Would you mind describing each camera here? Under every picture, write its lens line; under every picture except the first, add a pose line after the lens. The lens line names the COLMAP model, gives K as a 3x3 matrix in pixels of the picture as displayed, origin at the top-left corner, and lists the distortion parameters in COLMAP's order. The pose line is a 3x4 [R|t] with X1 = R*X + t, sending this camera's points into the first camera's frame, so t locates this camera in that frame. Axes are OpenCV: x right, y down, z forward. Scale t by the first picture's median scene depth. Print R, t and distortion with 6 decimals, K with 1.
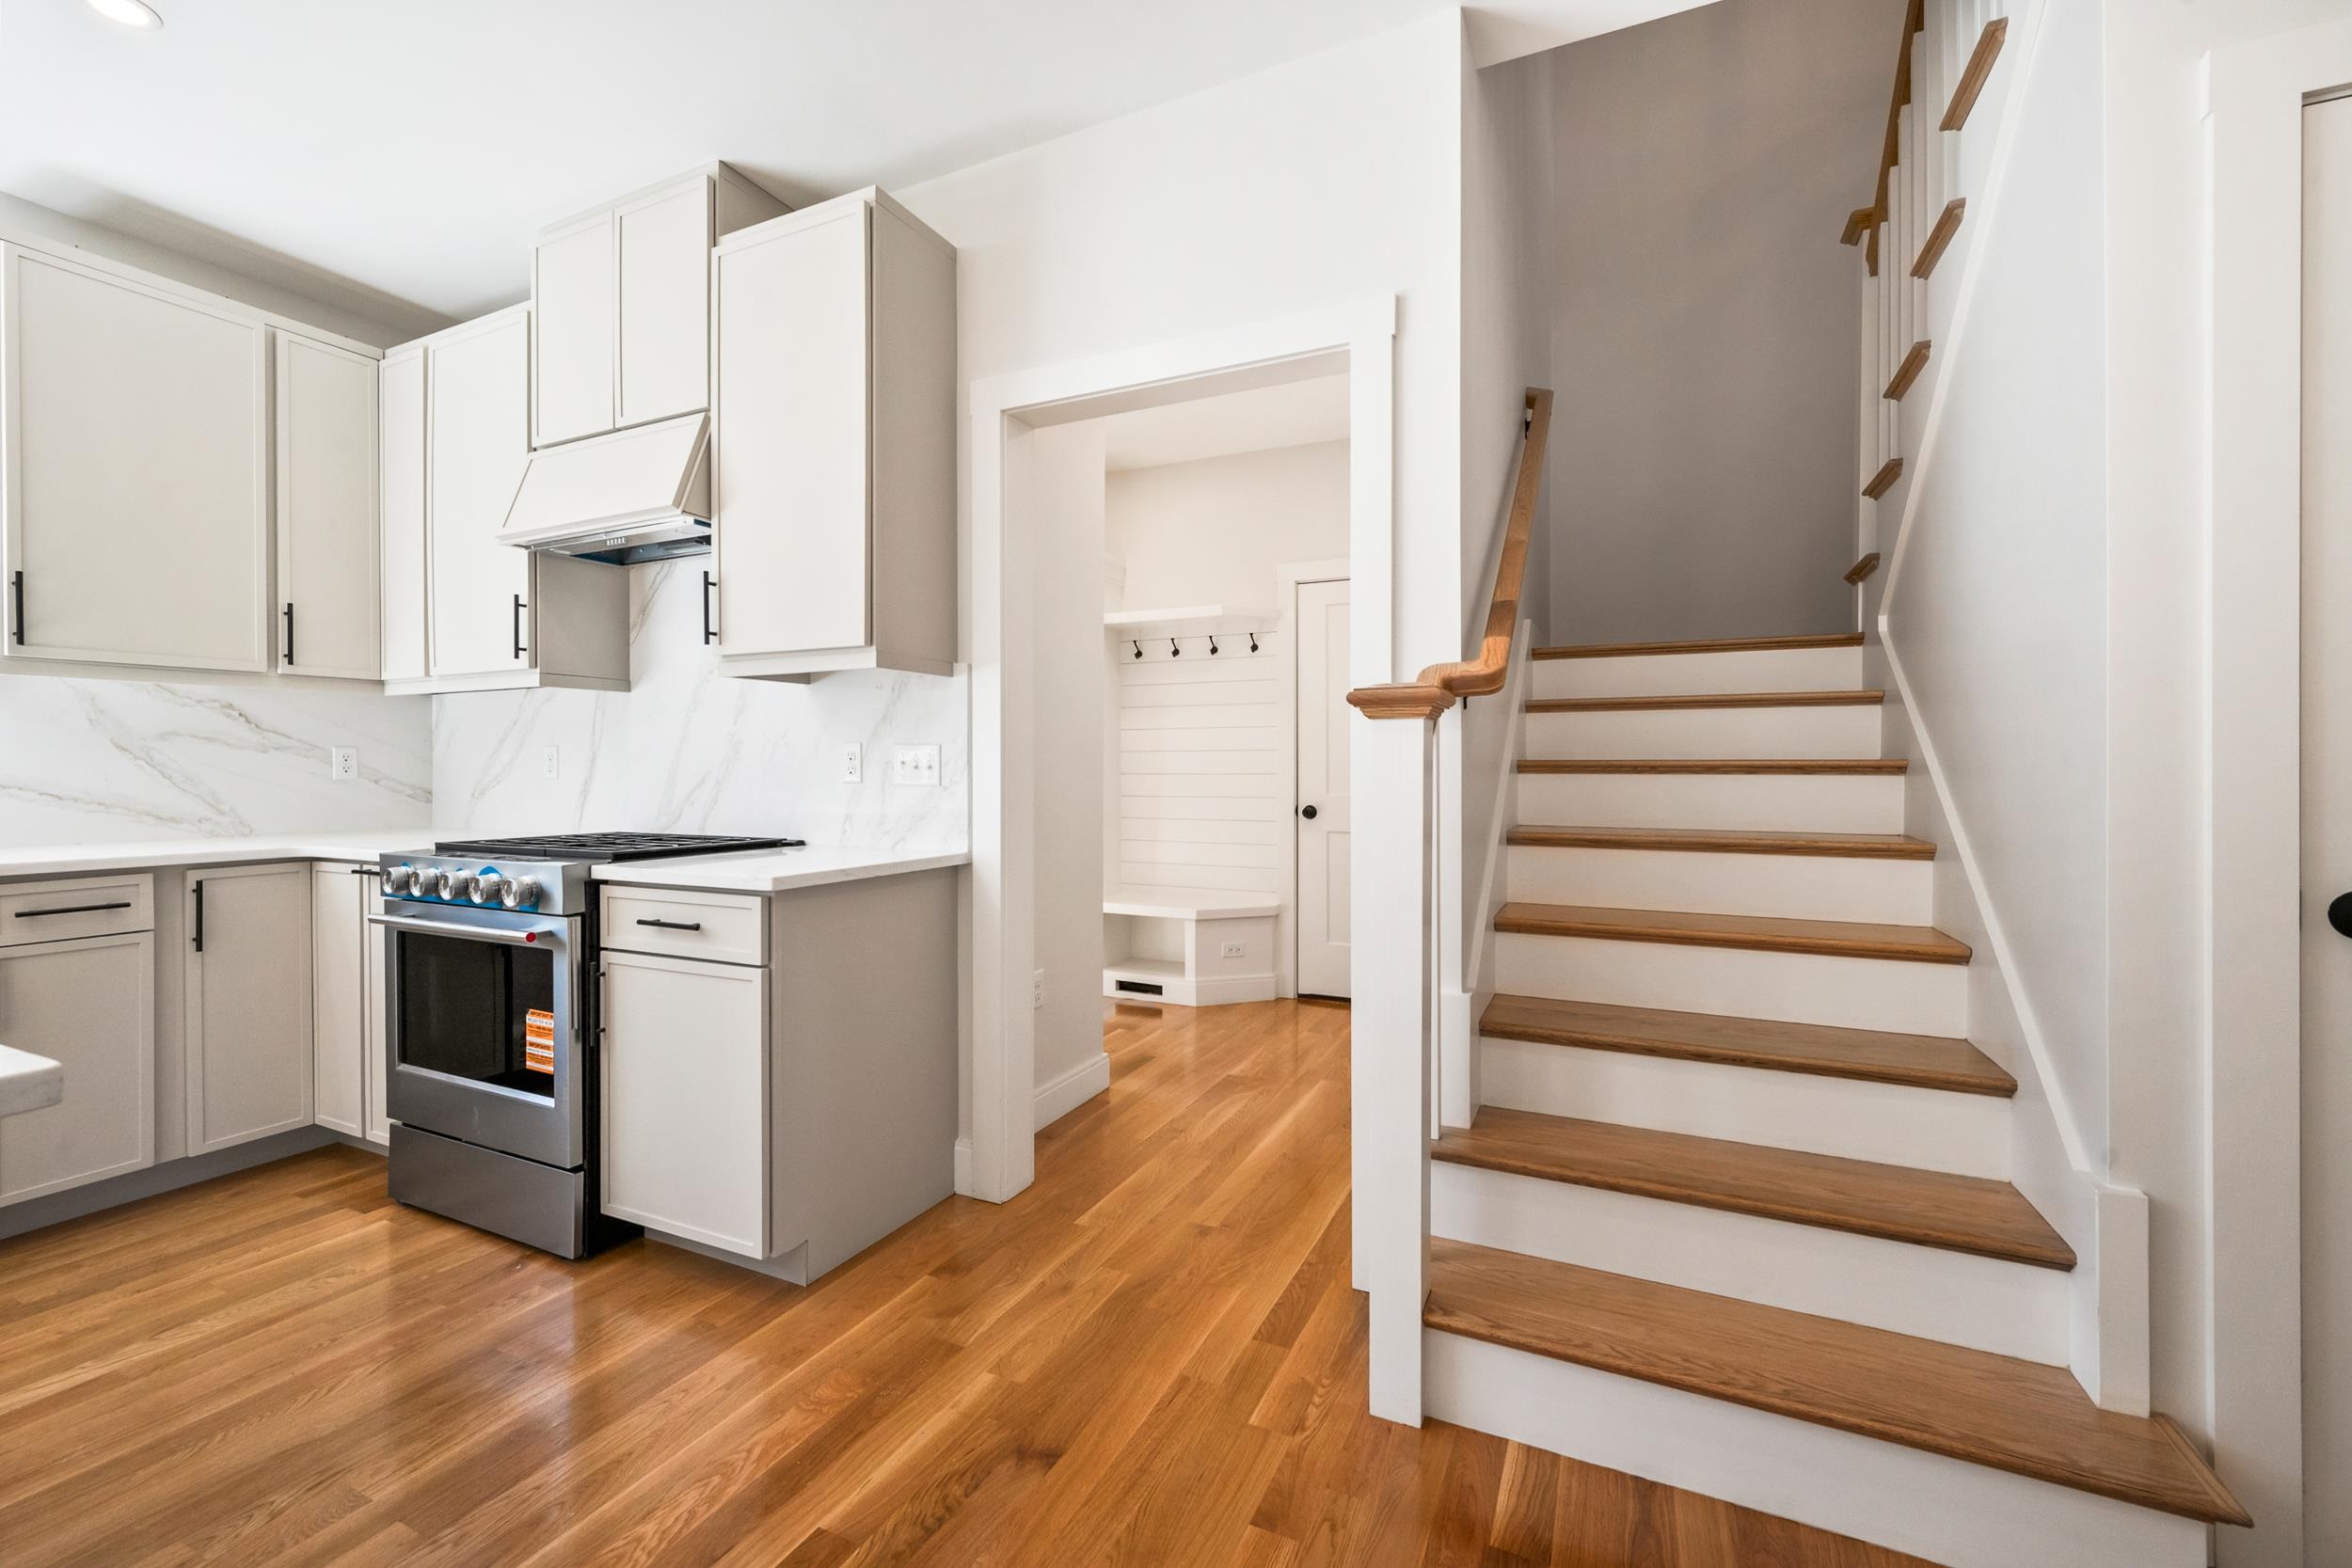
lens RADIAL K [[965.5, 0, 1179.6], [0, 965.5, 772.3], [0, 0, 1]] dist [-0.001033, 0.000480]
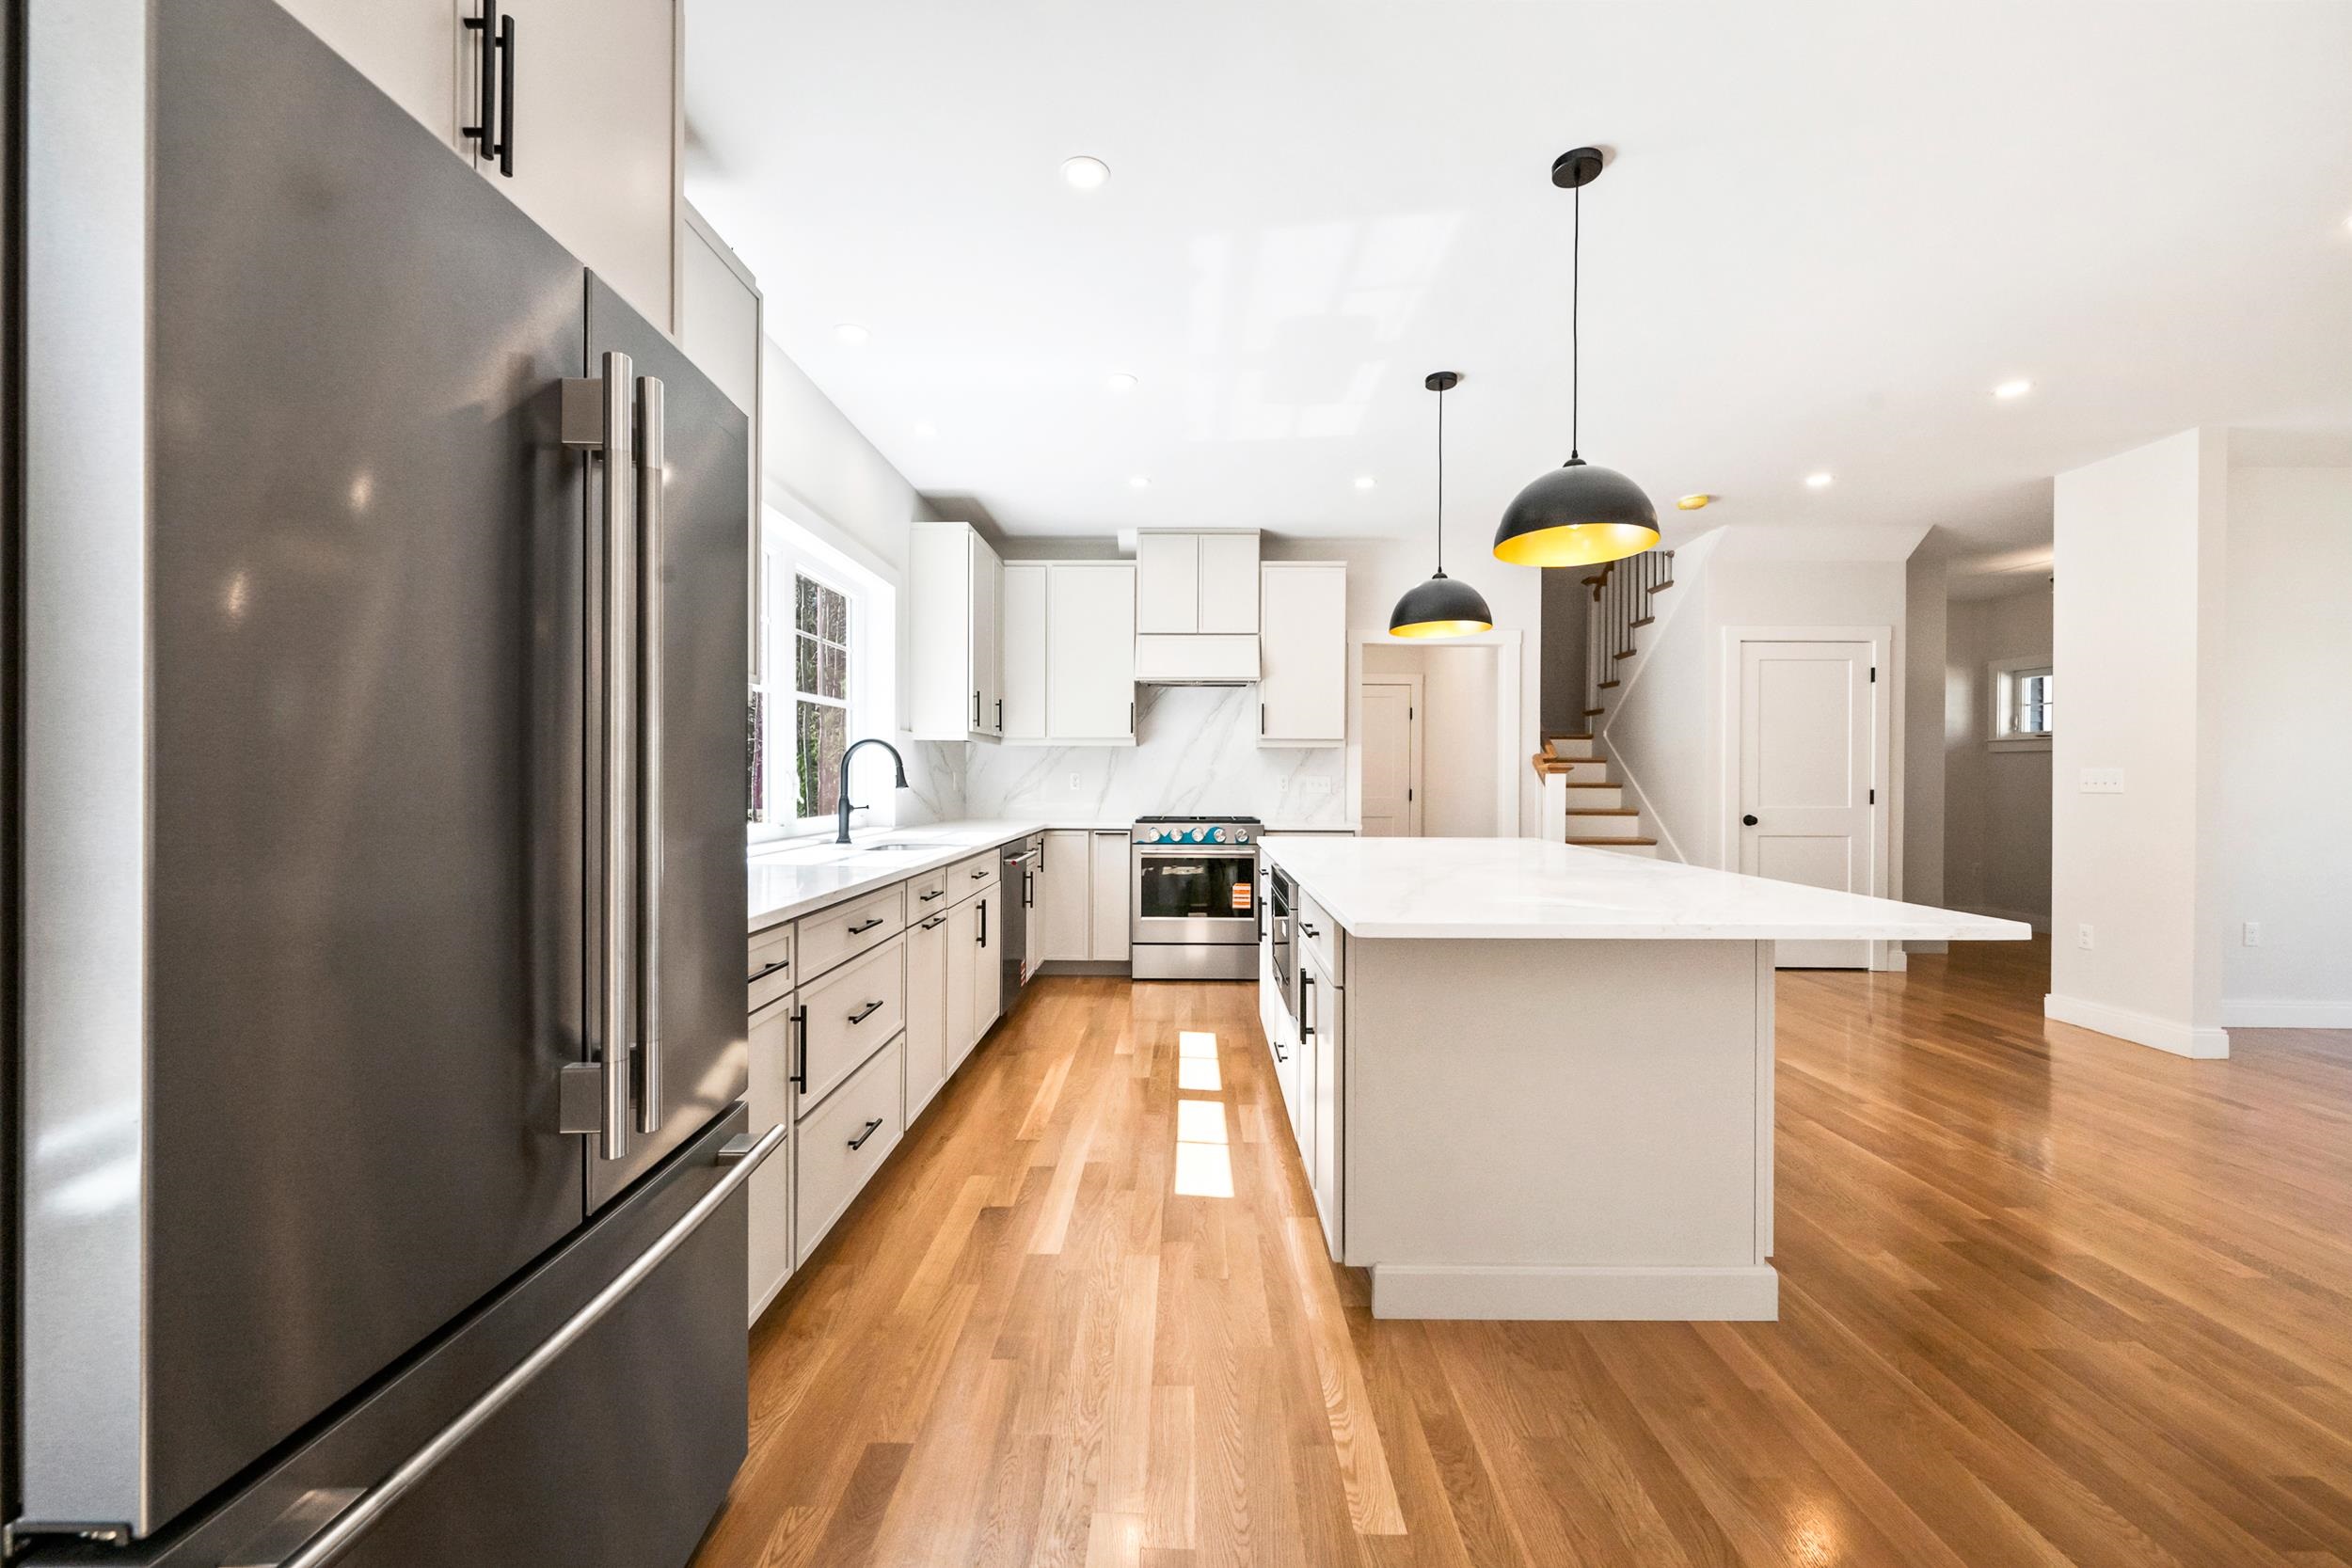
lens RADIAL K [[948.1, 0, 1166.6], [0, 948.1, 779.2], [0, 0, 1]] dist [-0.002042, 0.000122]
pose [[0.908273, 0.003898, 0.418359, -1.672691], [-0.002058, 0.999986, -0.004851, -0.007578], [-0.418373, 0.003545, 0.908269, -1.017793]]
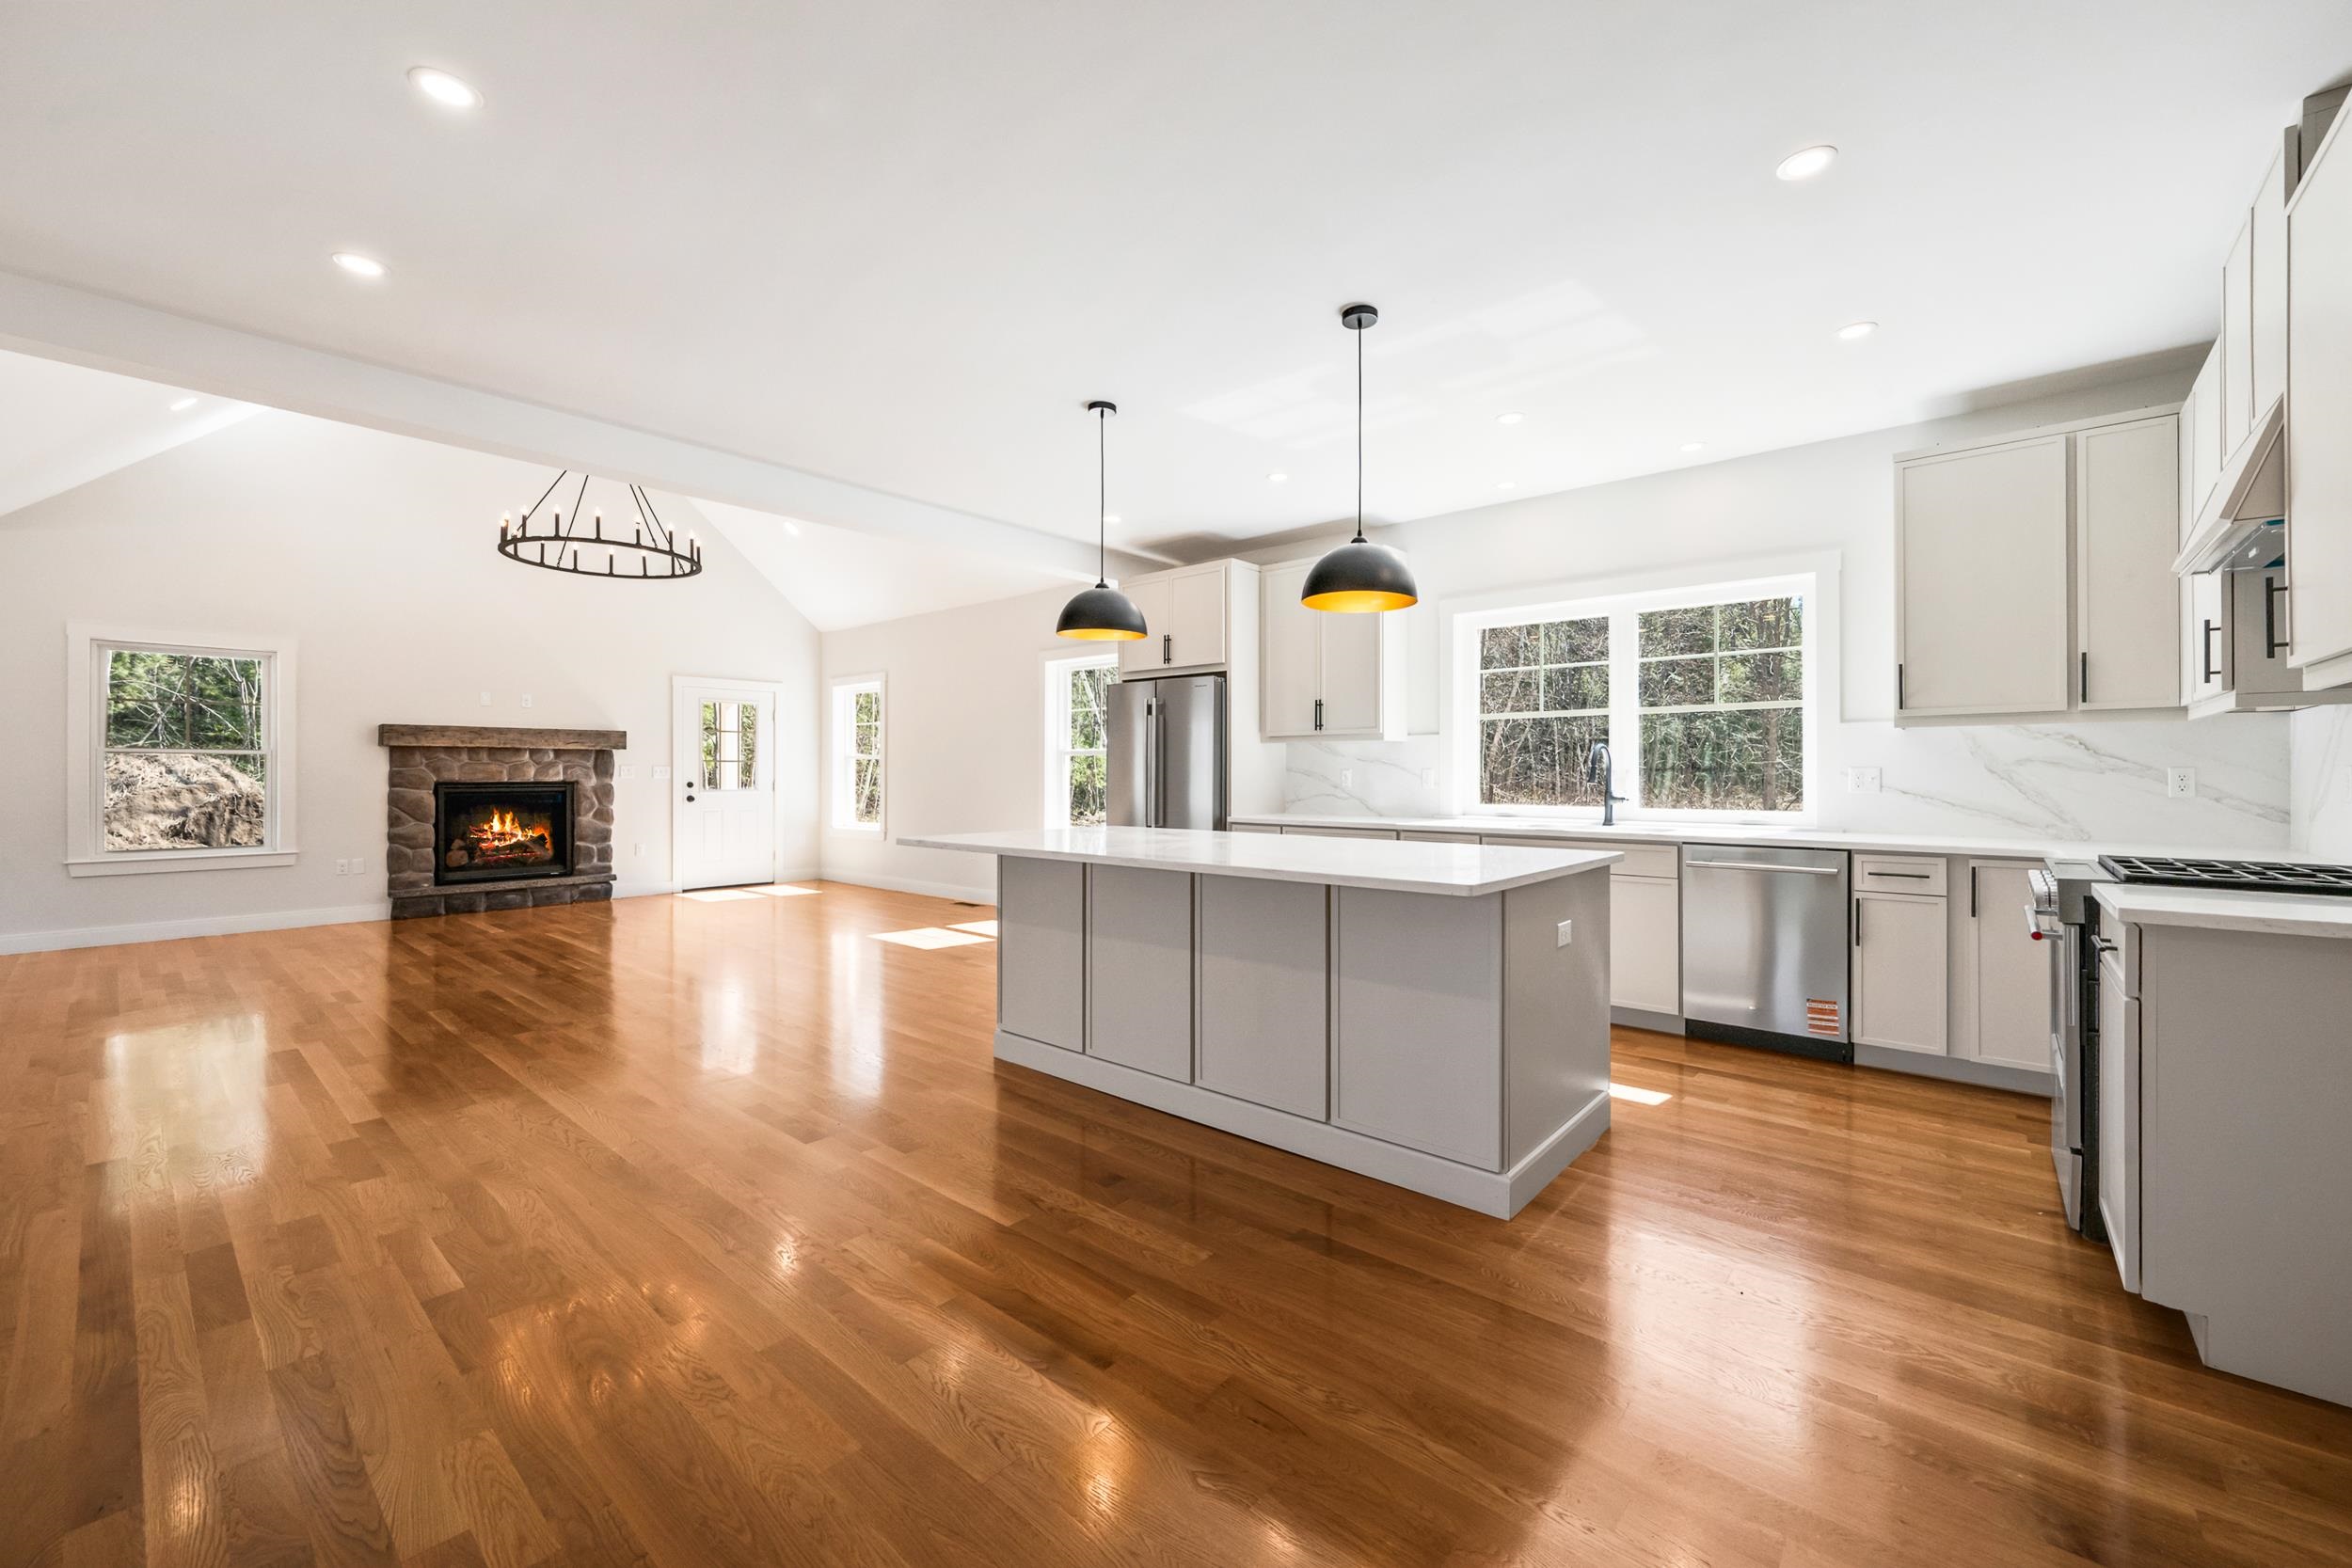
lens RADIAL K [[948.1, 0, 1182.5], [0, 948.1, 770.4], [0, 0, 1]] dist [-0.002042, 0.000122]
pose [[-0.276658, -0.001912, -0.960967, 0.649600], [-0.003415, 0.999994, -0.001006, -0.023992], [0.960962, 0.003003, -0.276663, 0.276291]]
